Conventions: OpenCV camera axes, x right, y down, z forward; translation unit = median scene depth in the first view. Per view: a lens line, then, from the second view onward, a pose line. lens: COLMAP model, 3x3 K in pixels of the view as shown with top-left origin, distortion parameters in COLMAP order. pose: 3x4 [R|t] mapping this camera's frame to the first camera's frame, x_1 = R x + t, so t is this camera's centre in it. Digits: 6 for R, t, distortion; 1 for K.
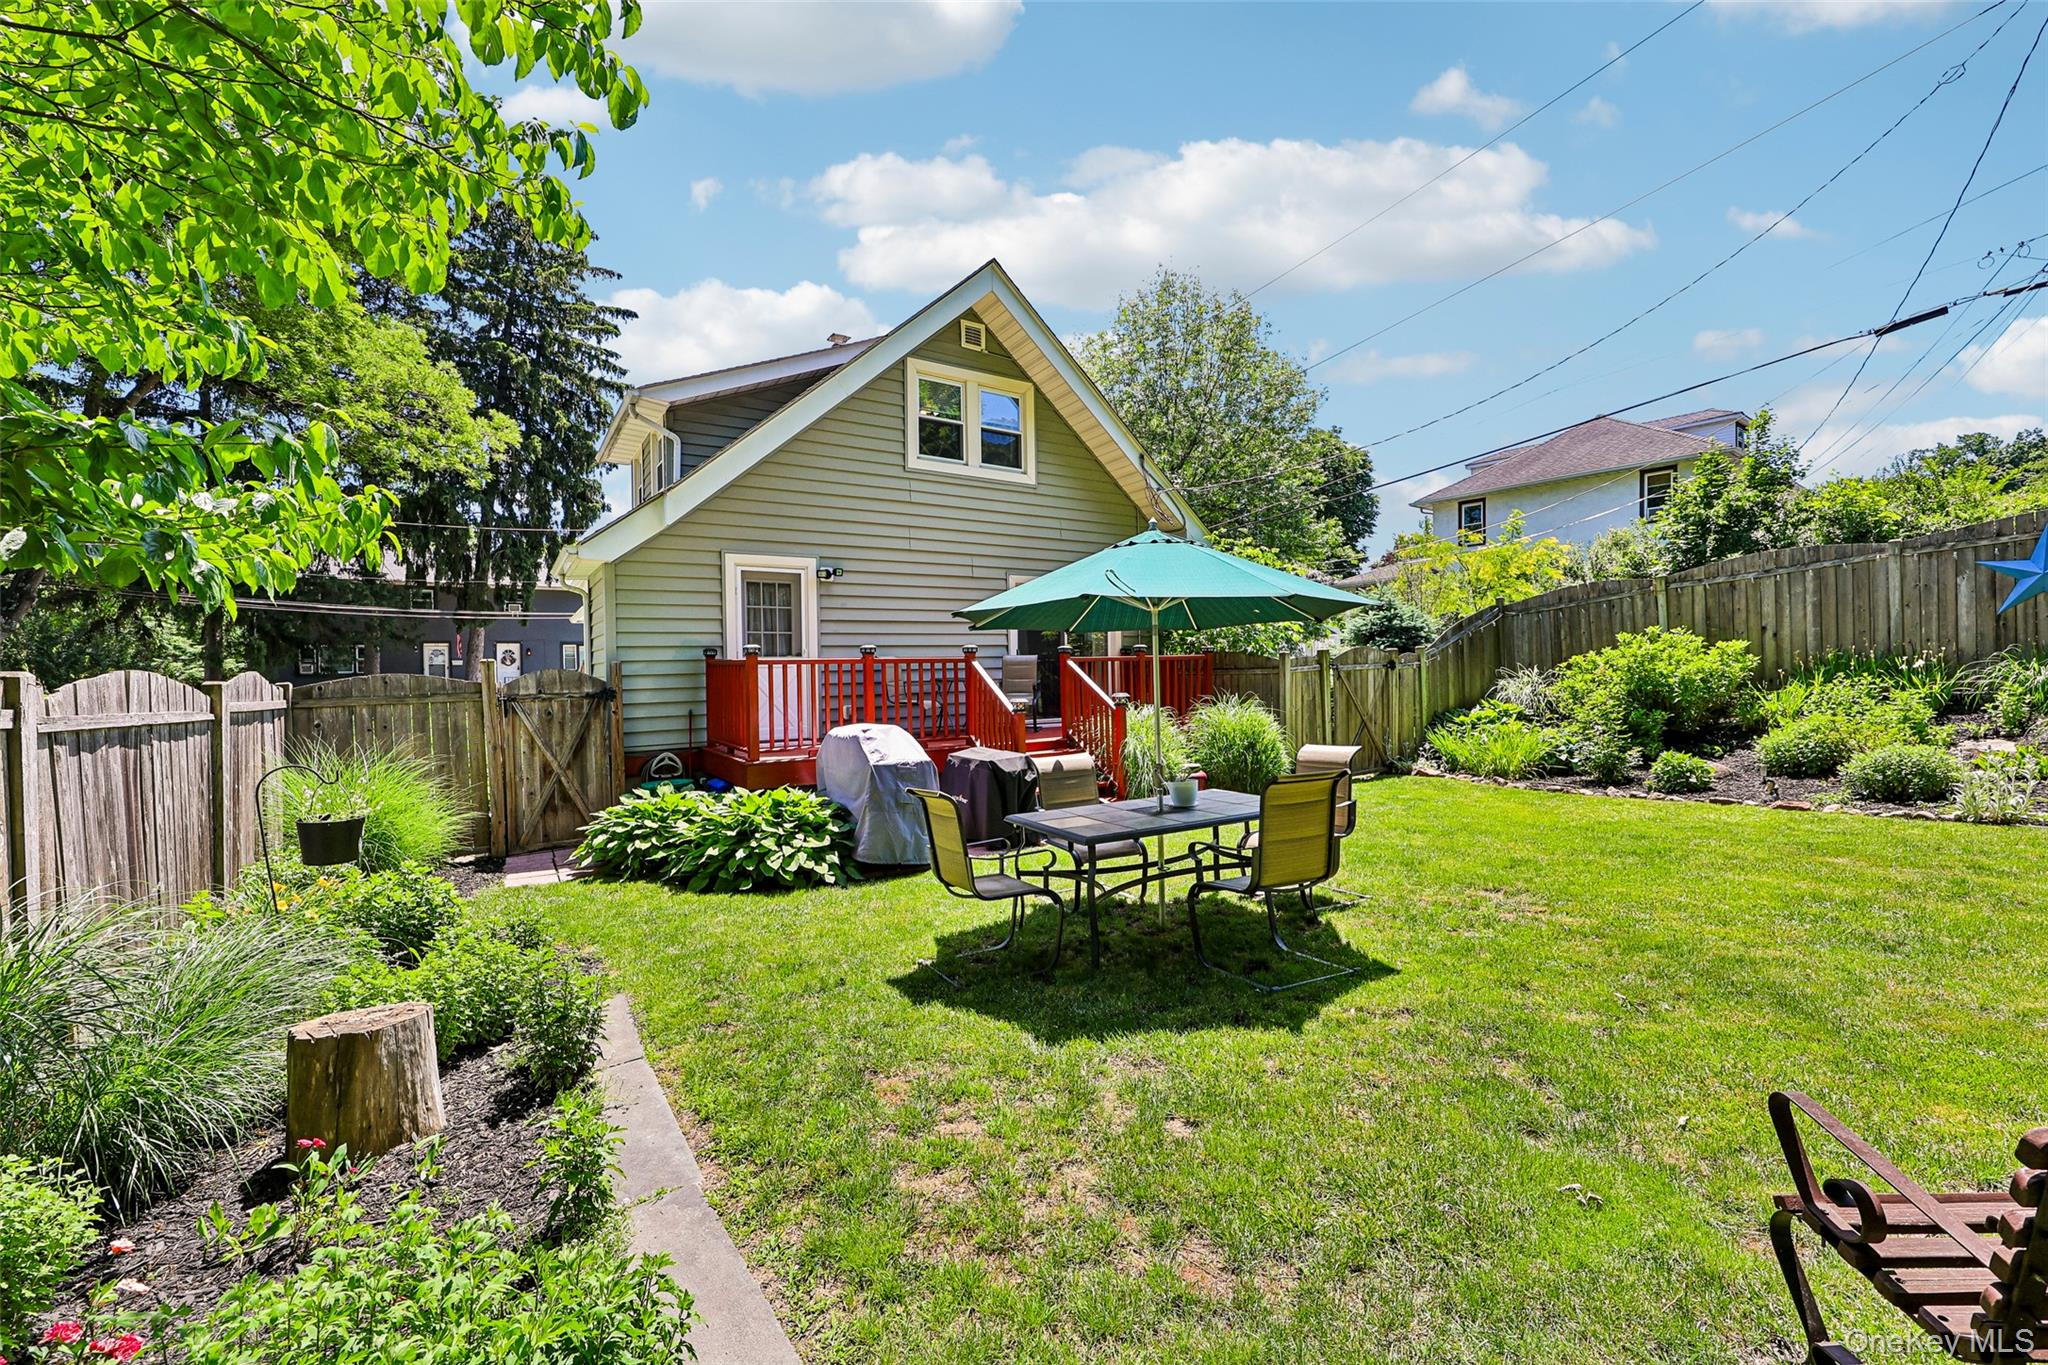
lens RADIAL K [[829.7, 0, 1017.0], [0, 829.7, 678.3], [0, 0, 1]] dist [0.001409, 0.001810]
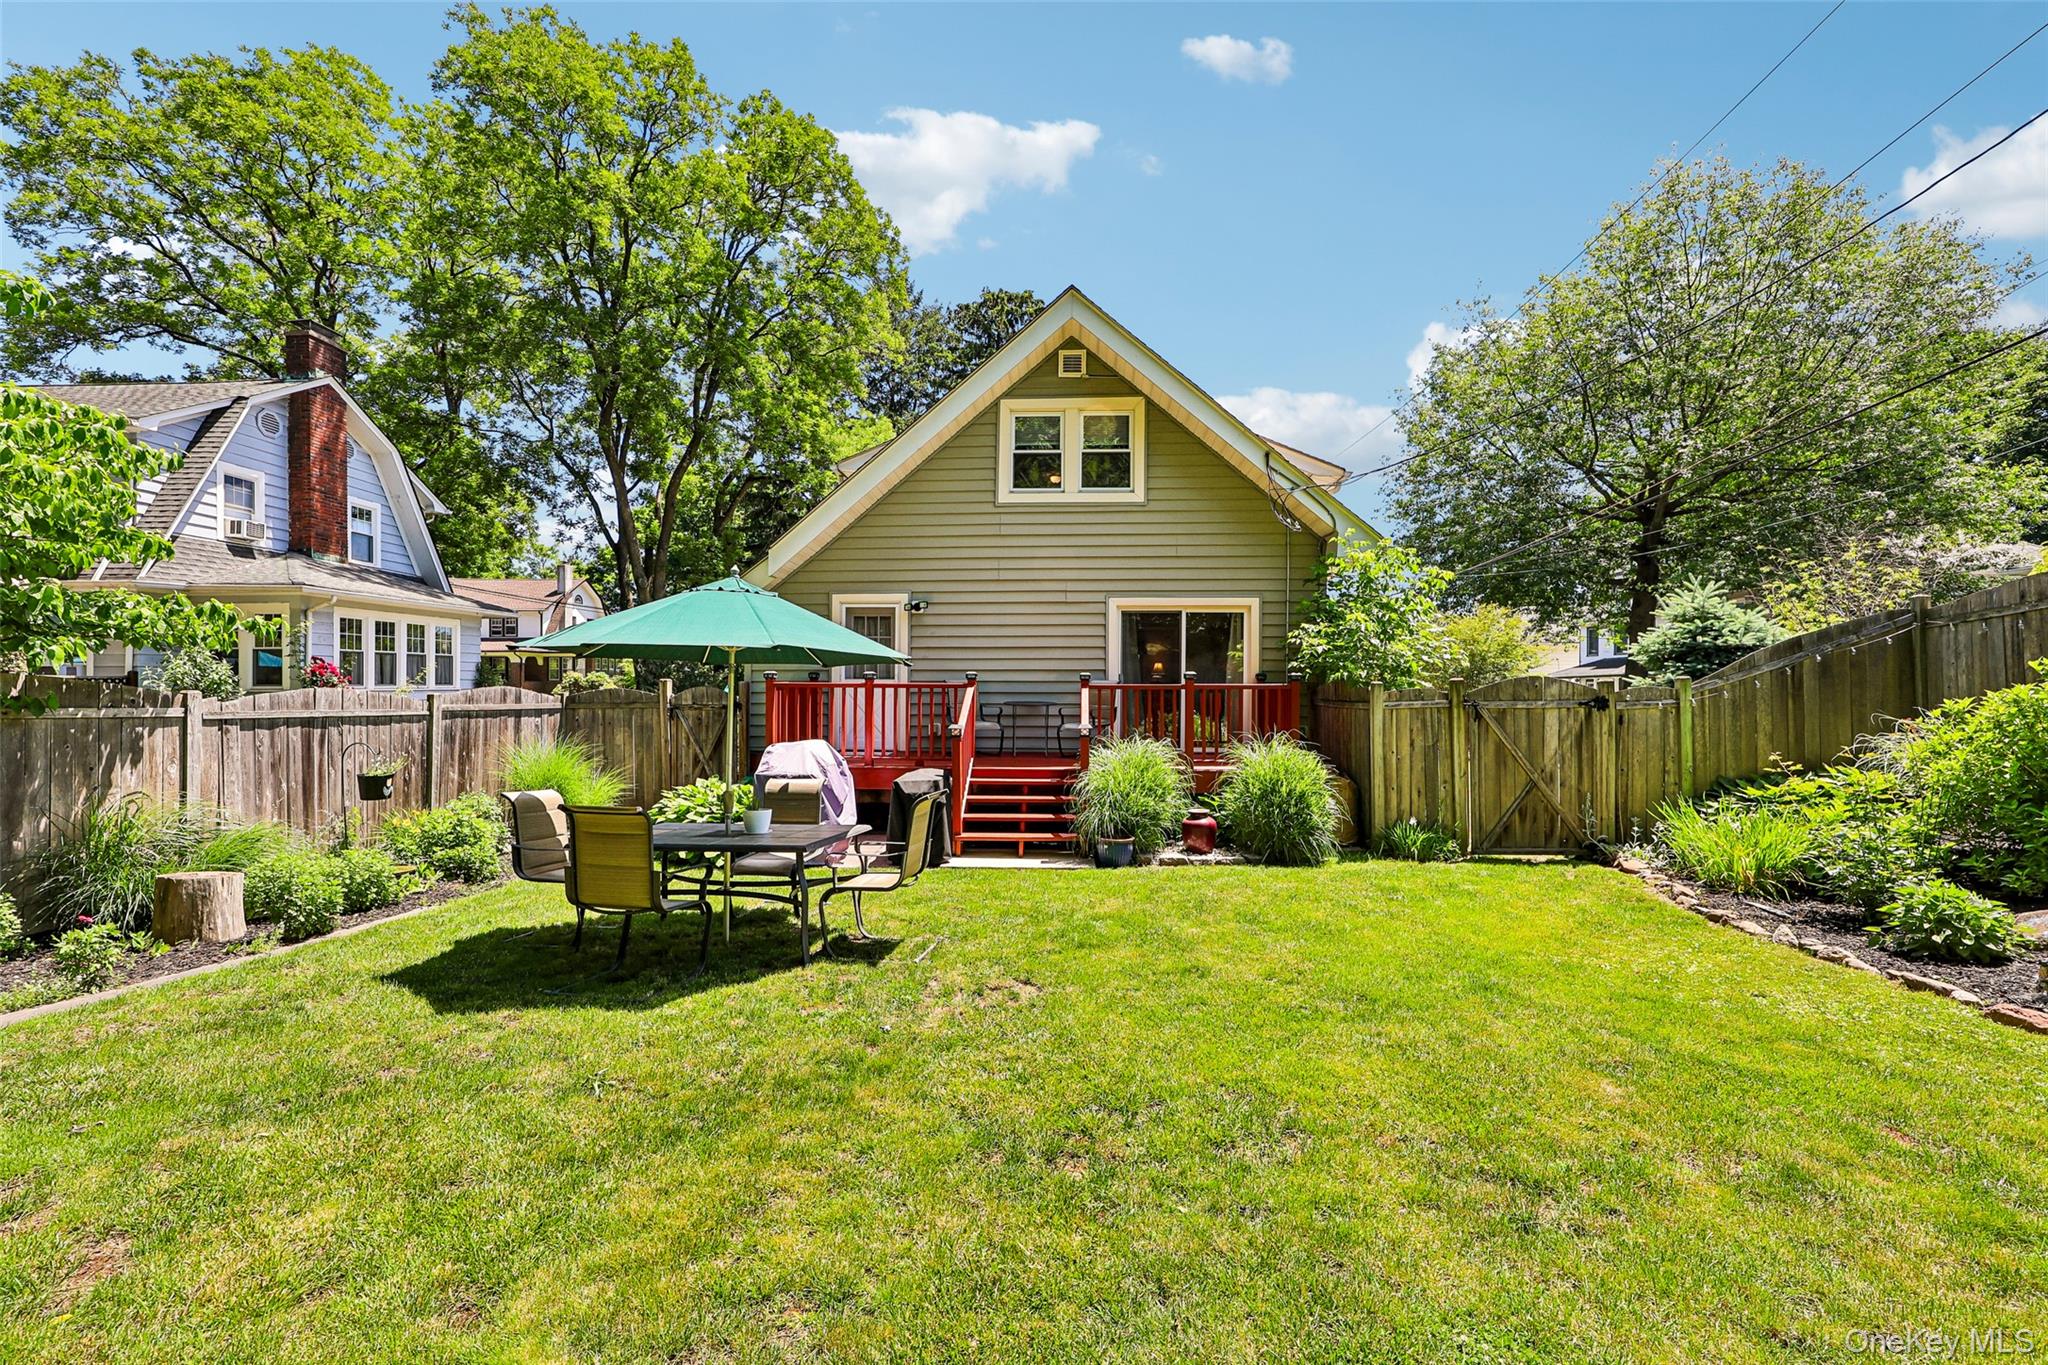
lens RADIAL K [[829.7, 0, 1016.4], [0, 829.7, 680.5], [0, 0, 1]] dist [0.001409, 0.001810]
pose [[0.797293, 0.016784, -0.603359, 0.534022], [-0.024789, 0.999680, -0.004949, -0.021652], [0.603083, 0.018903, 0.797455, 0.170271]]
